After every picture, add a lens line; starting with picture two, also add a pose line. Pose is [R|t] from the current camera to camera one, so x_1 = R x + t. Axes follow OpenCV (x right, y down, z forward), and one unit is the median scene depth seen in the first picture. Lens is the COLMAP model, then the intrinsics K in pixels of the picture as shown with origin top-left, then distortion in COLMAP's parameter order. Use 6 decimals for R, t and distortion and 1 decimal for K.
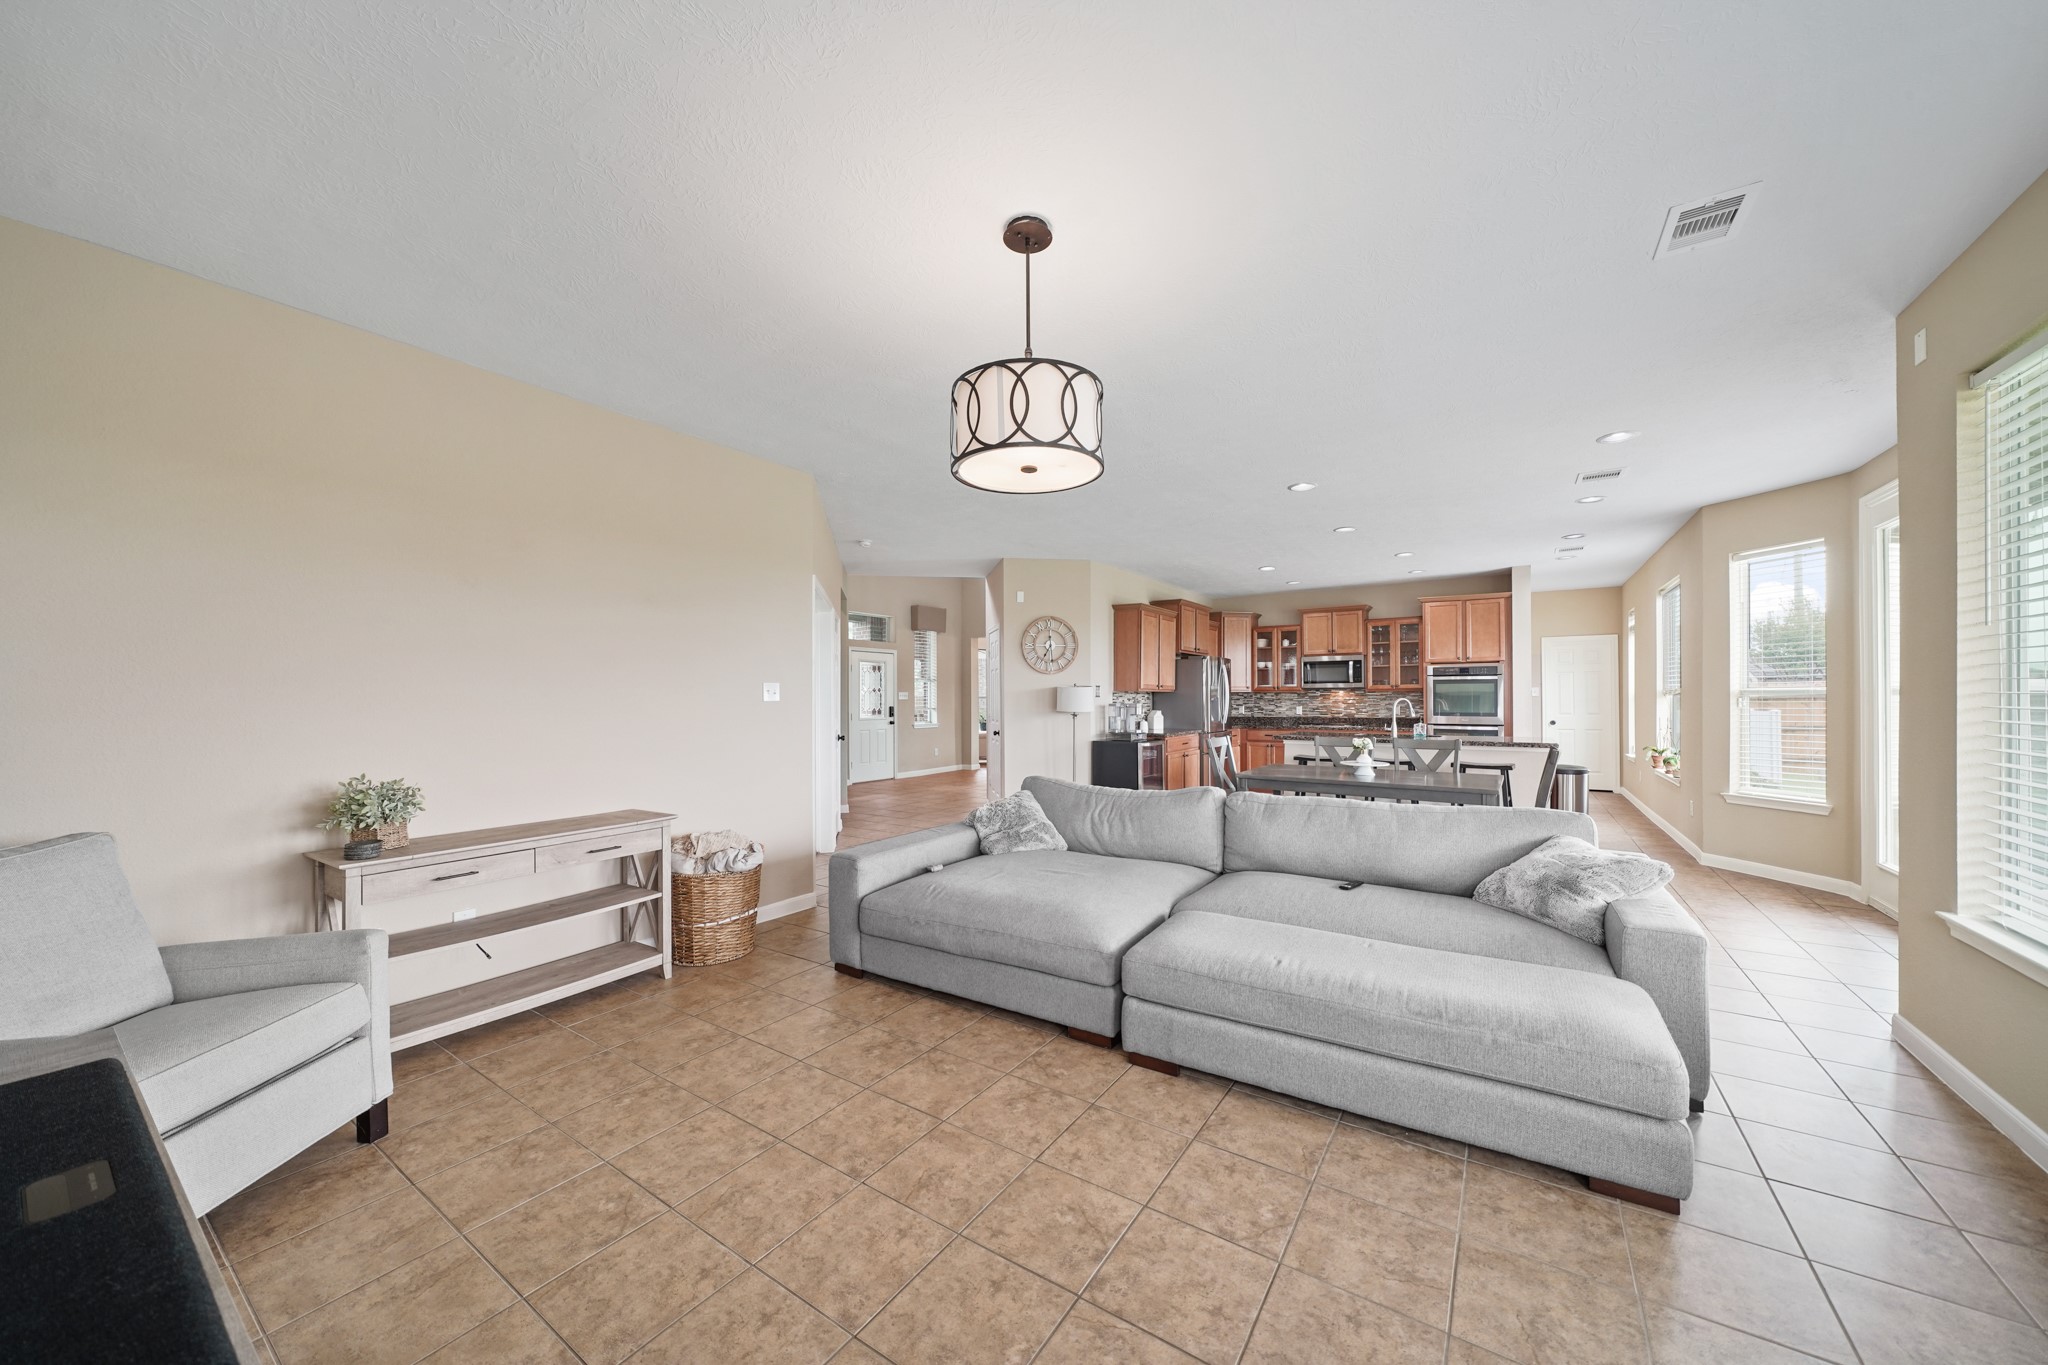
lens RADIAL K [[703.6, 0, 1028.0], [0, 703.6, 698.9], [0, 0, 1]] dist [-0.001115, -0.000325]
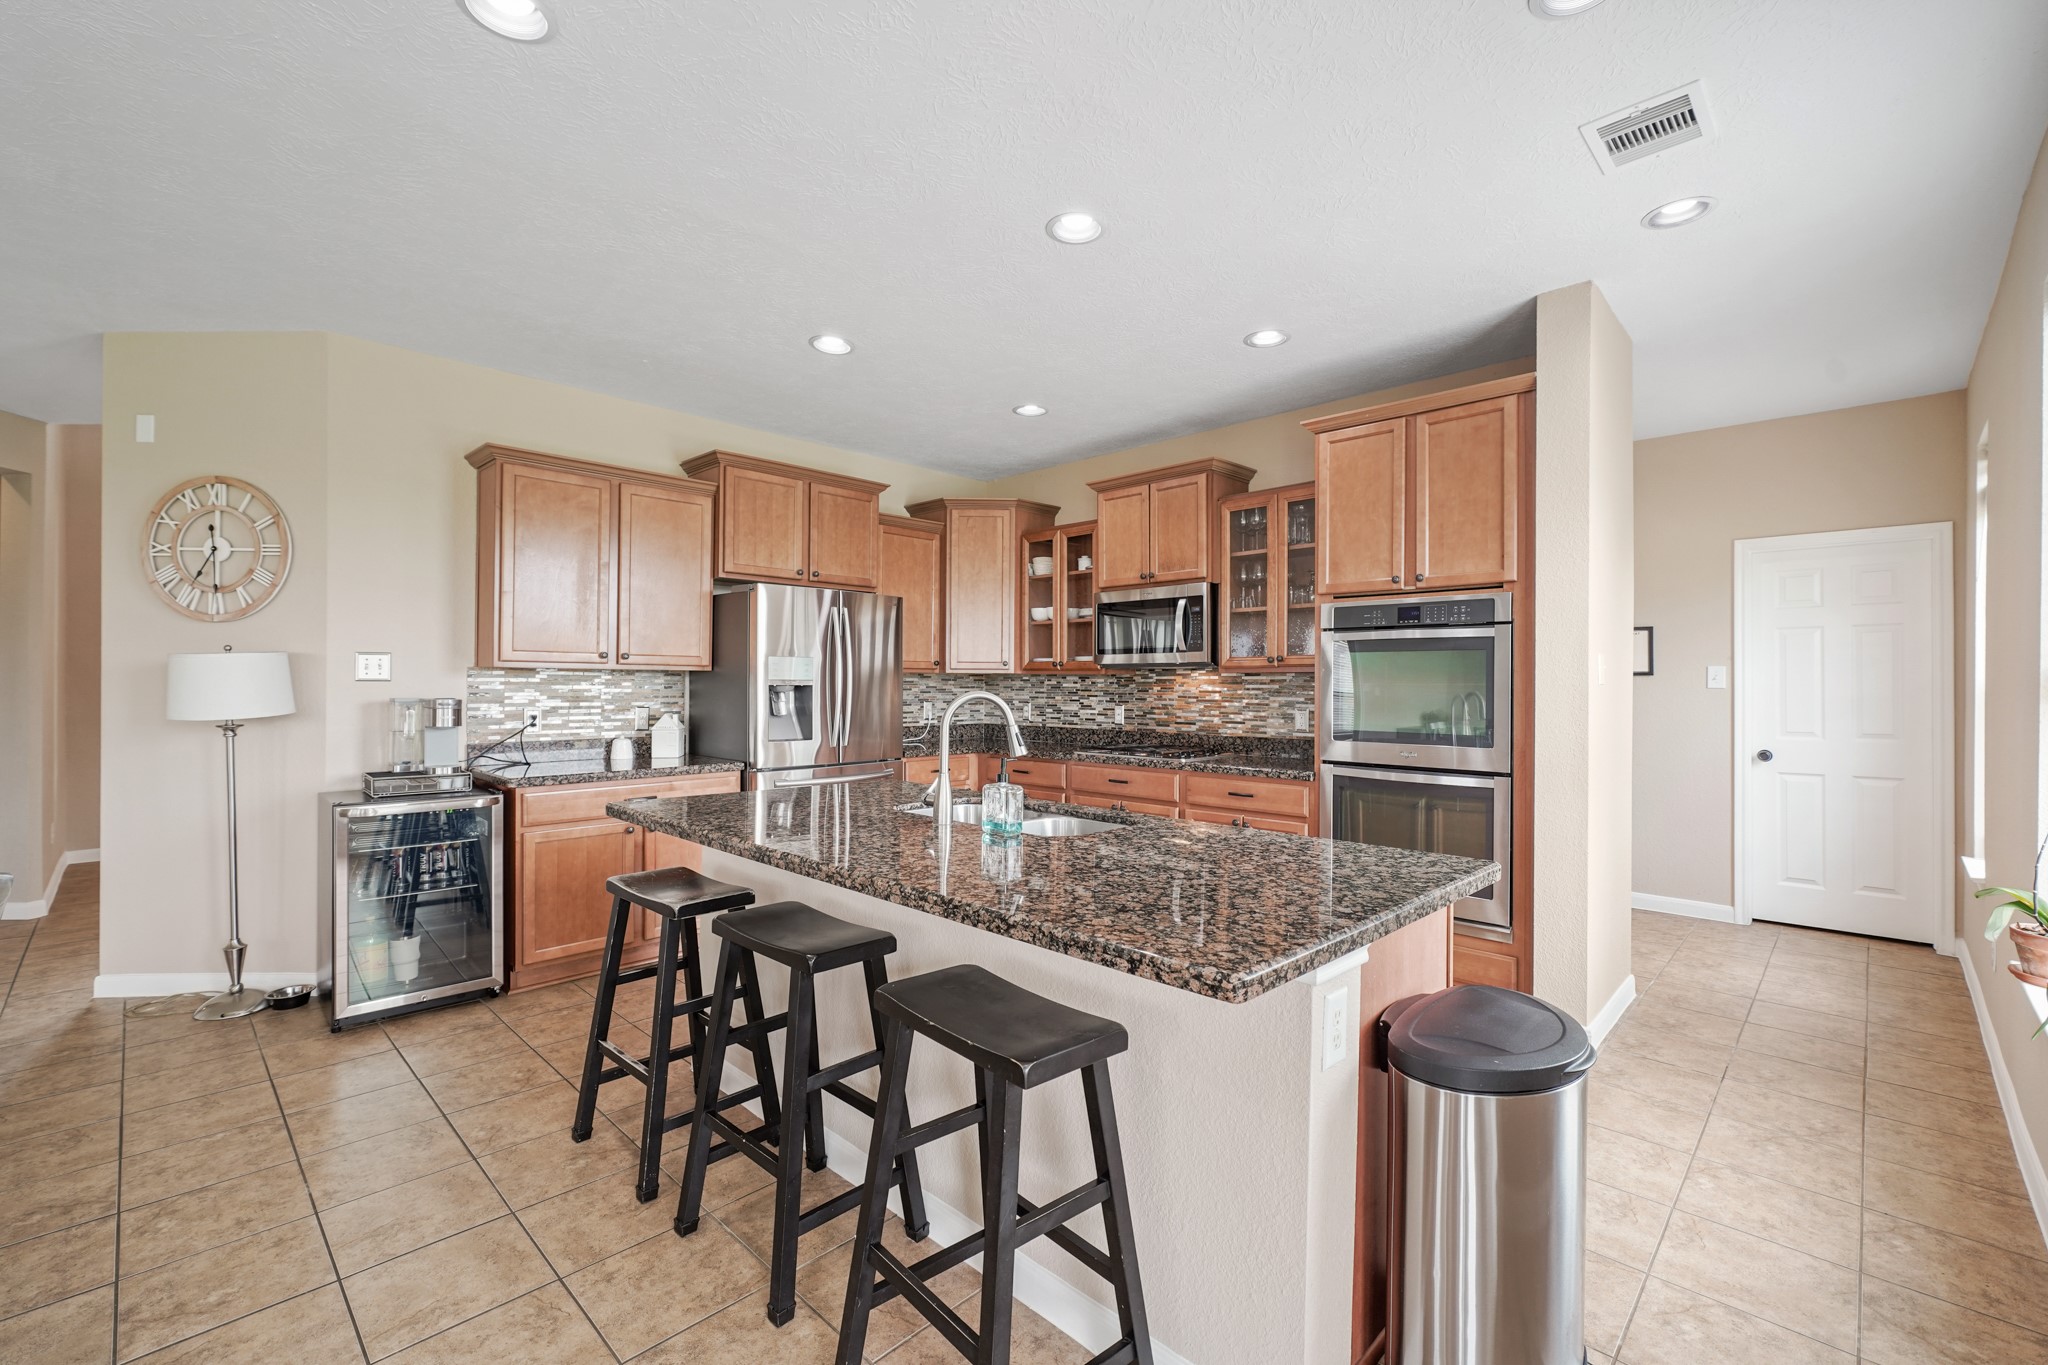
lens RADIAL K [[862.1, 0, 1032.7], [0, 862.1, 680.4], [0, 0, 1]] dist [-0.002250, 0.000713]
pose [[0.985559, 0.006476, -0.169207, 0.460120], [-0.007093, 0.999970, -0.003043, -0.004131], [0.169182, 0.004199, 0.985576, 0.493278]]
